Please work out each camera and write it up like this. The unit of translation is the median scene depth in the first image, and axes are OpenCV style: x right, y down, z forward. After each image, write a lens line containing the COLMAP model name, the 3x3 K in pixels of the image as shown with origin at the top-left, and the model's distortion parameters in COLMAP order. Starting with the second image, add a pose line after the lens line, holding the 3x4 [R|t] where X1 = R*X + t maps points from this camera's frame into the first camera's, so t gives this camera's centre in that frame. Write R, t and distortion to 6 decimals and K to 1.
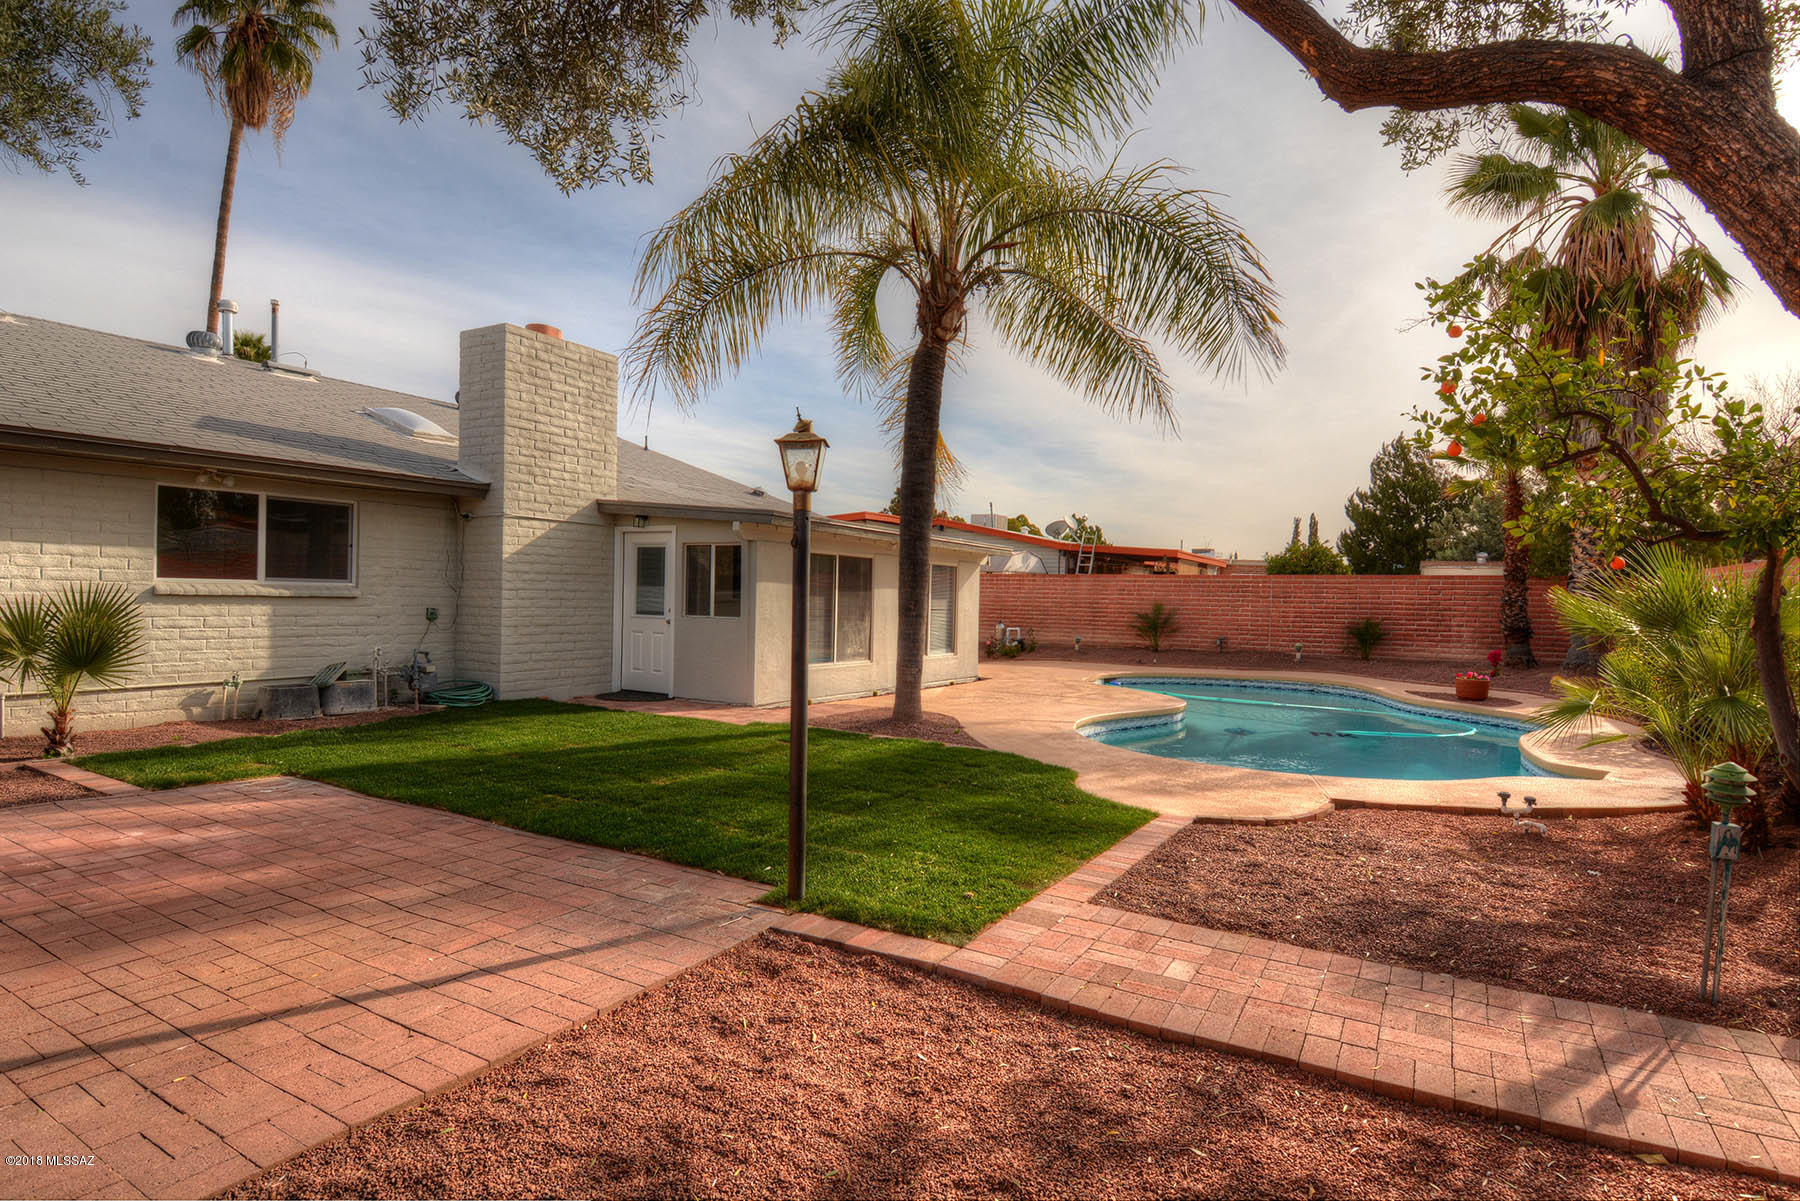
lens RADIAL K [[955.9, 0, 884.5], [0, 955.9, 606.1], [0, 0, 1]] dist [0.007404, -0.002961]
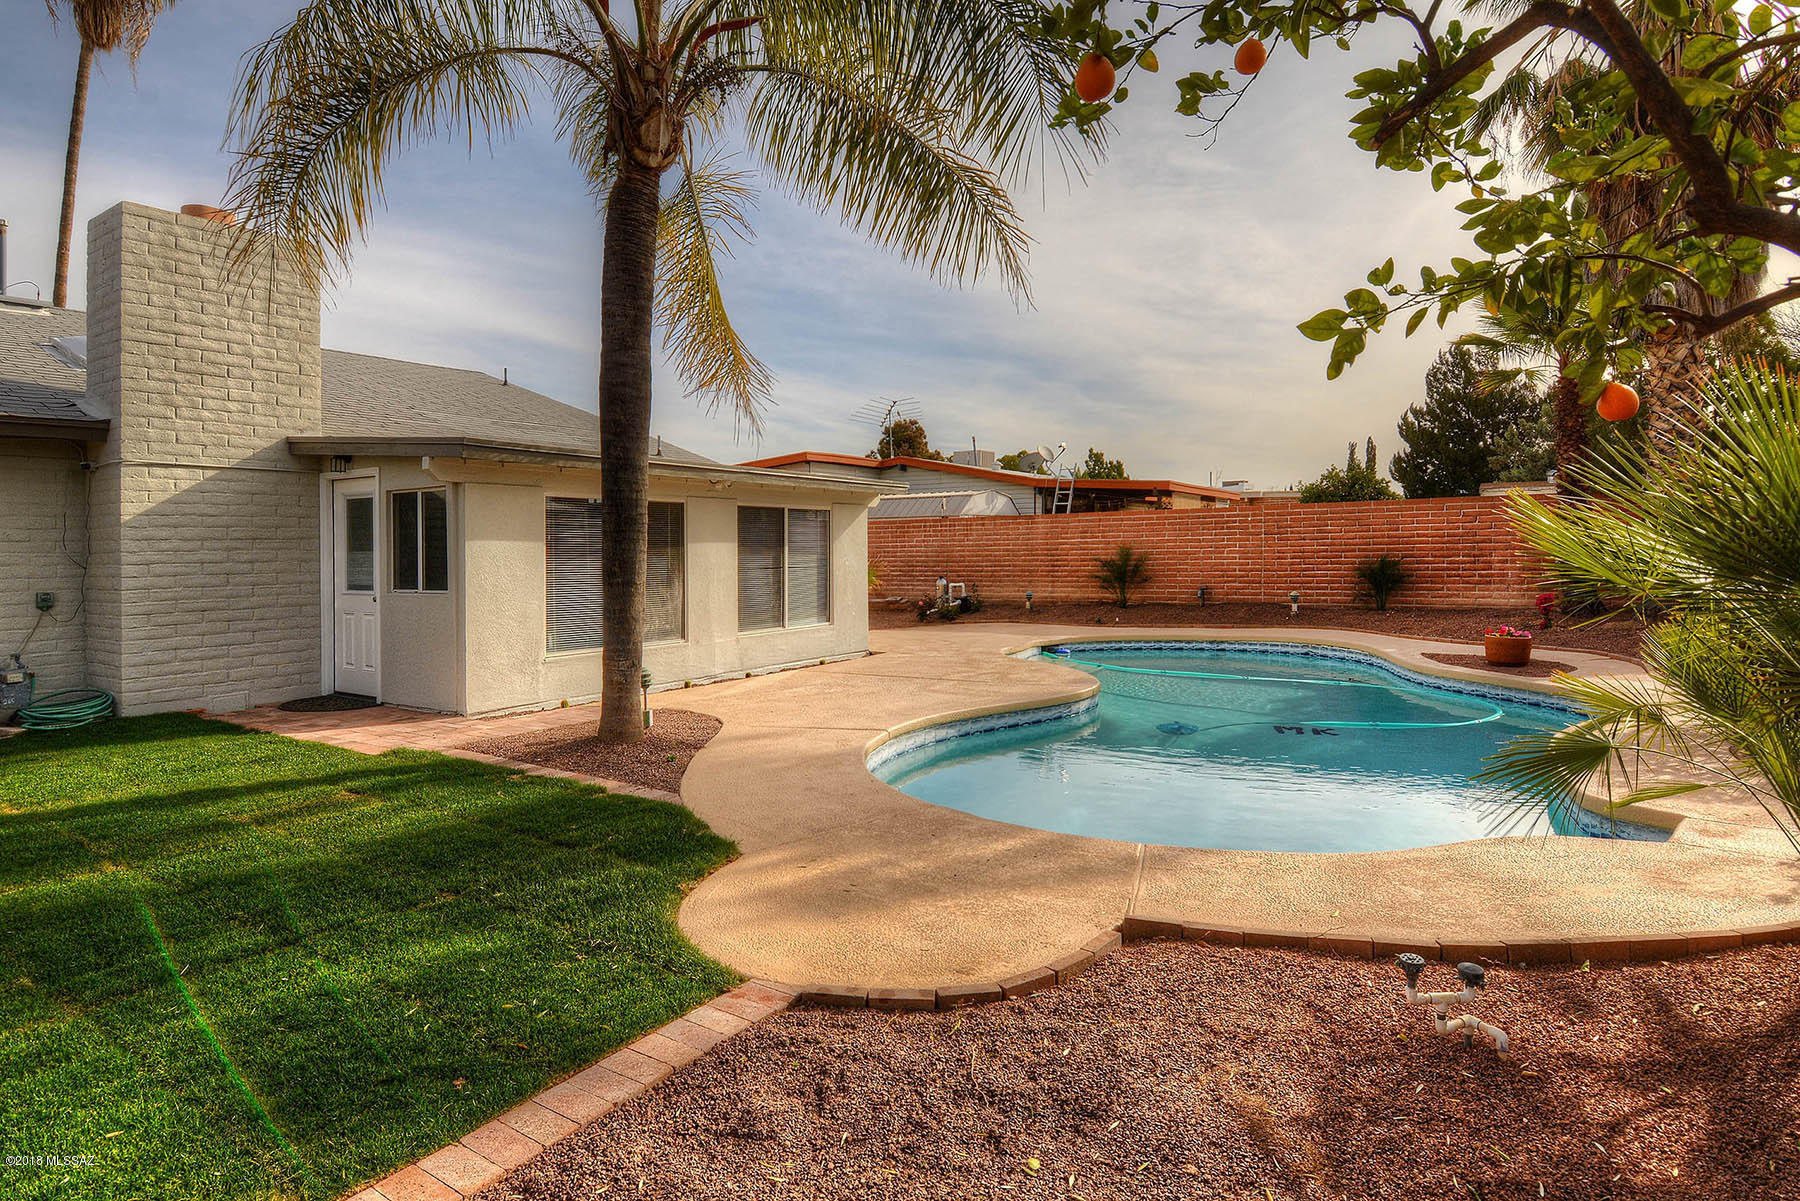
lens RADIAL K [[1010.2, 0, 887.7], [0, 1010.2, 546.0], [0, 0, 1]] dist [0.008478, -0.003979]
pose [[0.998400, -0.038748, -0.041173, 0.204099], [0.038217, 0.999177, -0.013619, 0.001320], [0.041667, 0.012024, 0.999059, 0.246263]]
